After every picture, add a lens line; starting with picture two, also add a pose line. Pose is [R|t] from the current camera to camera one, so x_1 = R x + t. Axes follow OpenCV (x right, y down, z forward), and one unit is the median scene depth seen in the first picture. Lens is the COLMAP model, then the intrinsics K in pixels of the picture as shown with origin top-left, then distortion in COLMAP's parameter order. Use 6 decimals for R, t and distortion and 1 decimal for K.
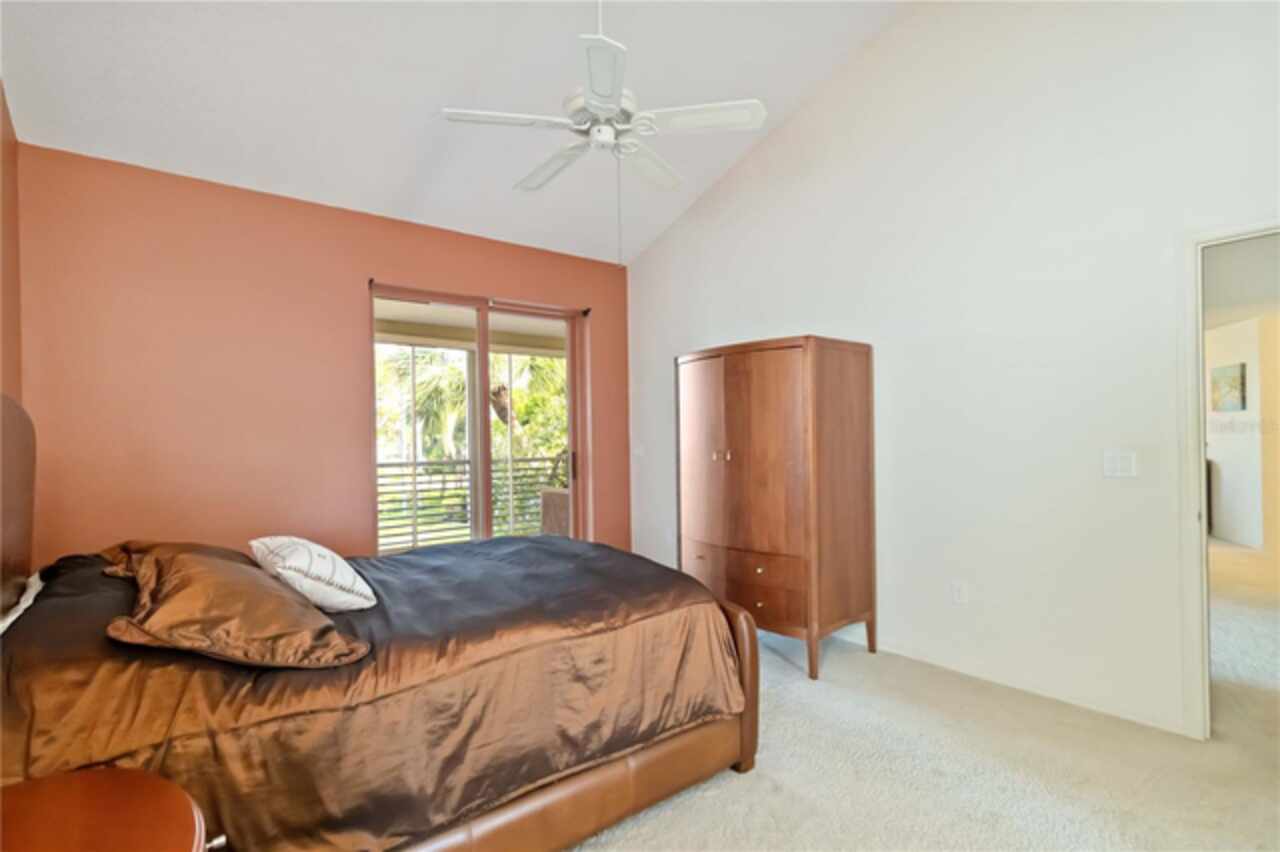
lens RADIAL K [[608.5, 0, 639.1], [0, 608.5, 432.0], [0, 0, 1]] dist [0.000956, 0.000057]
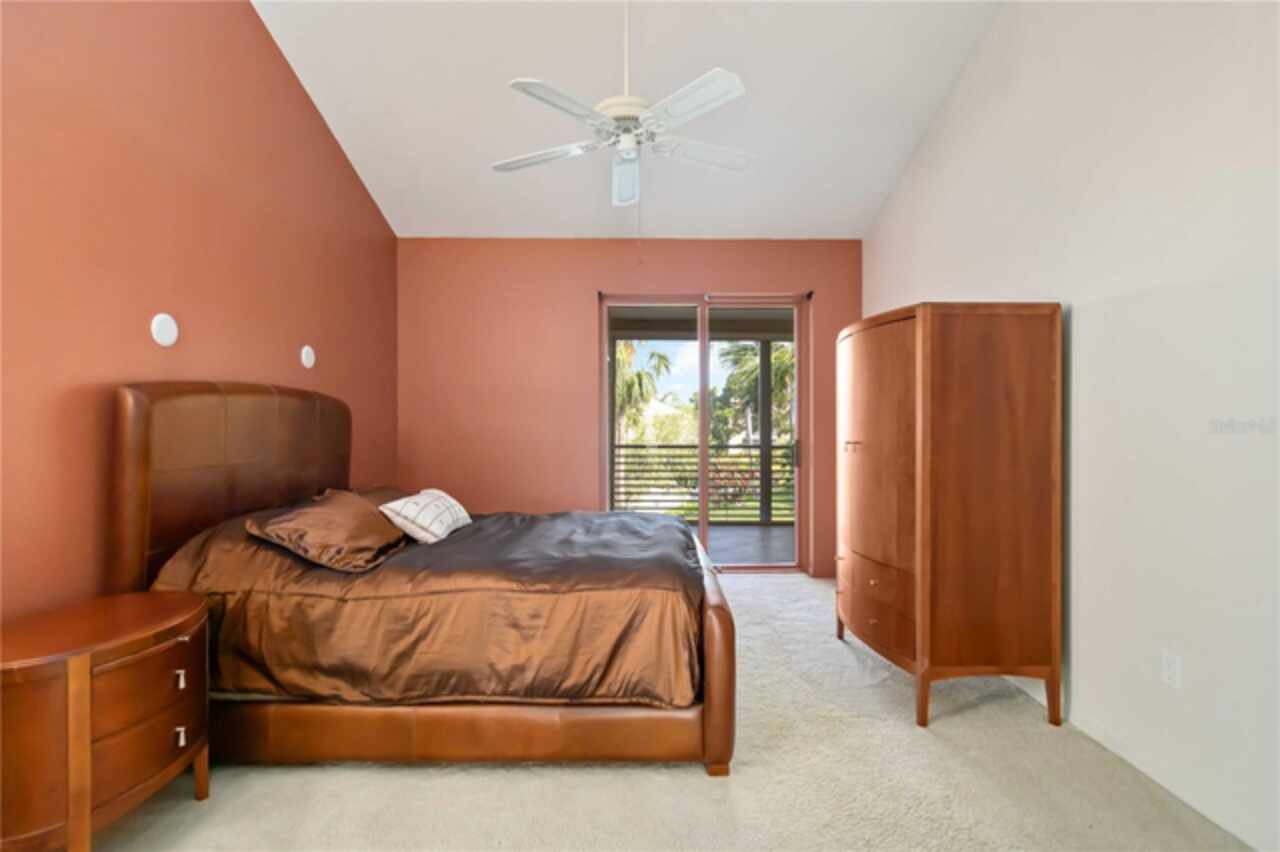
lens RADIAL K [[589.0, 0, 611.1], [0, 589.0, 422.7], [0, 0, 1]] dist [0.000579, 0.000009]
pose [[0.784658, 0.014273, -0.619765, 0.748722], [-0.009437, 0.999894, 0.011079, -0.005900], [0.619857, -0.002845, 0.784709, 0.213249]]
